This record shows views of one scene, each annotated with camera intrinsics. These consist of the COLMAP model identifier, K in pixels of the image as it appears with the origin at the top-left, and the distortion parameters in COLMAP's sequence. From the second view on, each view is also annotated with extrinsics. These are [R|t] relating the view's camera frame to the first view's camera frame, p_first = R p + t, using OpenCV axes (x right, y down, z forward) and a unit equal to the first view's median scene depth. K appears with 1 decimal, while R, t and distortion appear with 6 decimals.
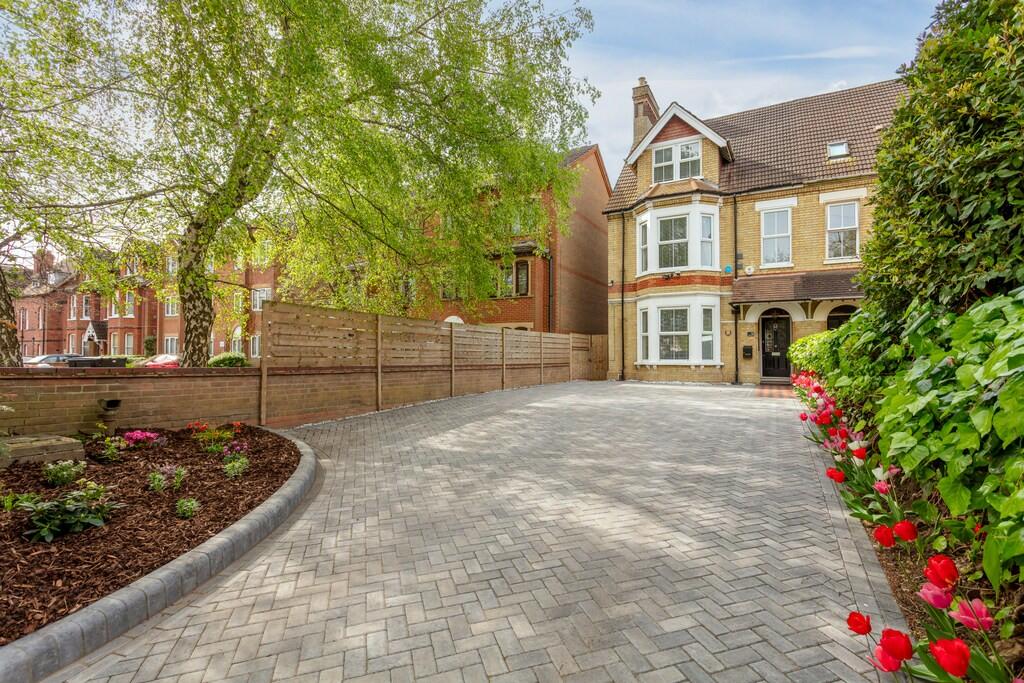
lens RADIAL K [[491.4, 0, 509.8], [0, 491.4, 337.5], [0, 0, 1]] dist [0.002135, 0.001560]
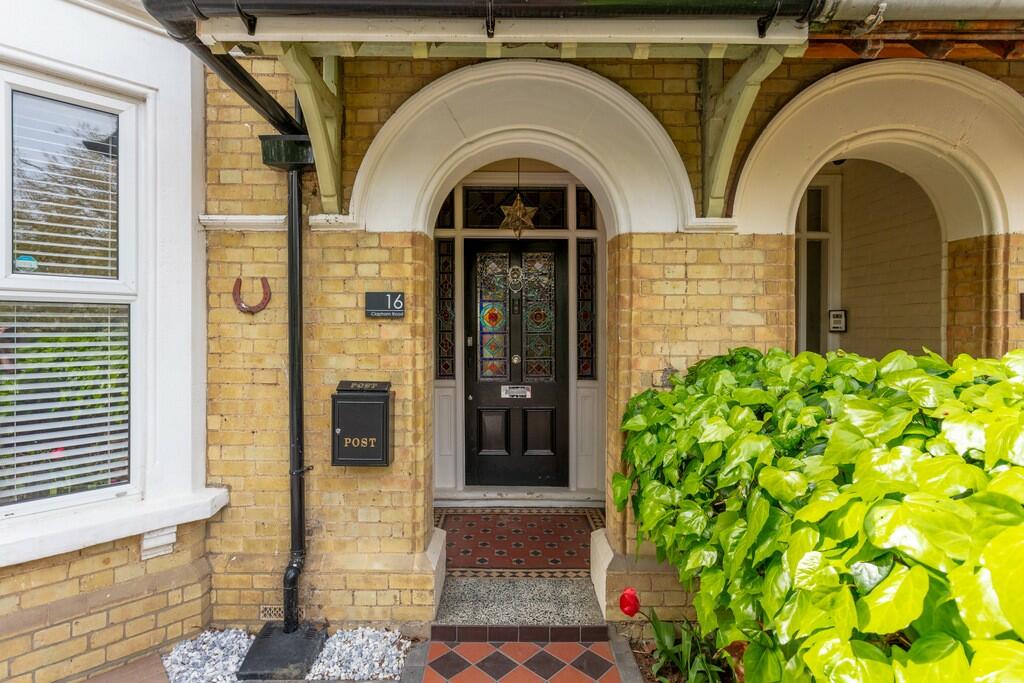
lens RADIAL K [[491.4, 0, 509.8], [0, 491.4, 337.5], [0, 0, 1]] dist [0.002135, 0.001560]
pose [[0.872425, -0.006004, 0.488712, 0.446086], [-0.020695, 0.998574, 0.049211, -0.005419], [-0.488310, -0.053047, 0.871056, 0.839001]]
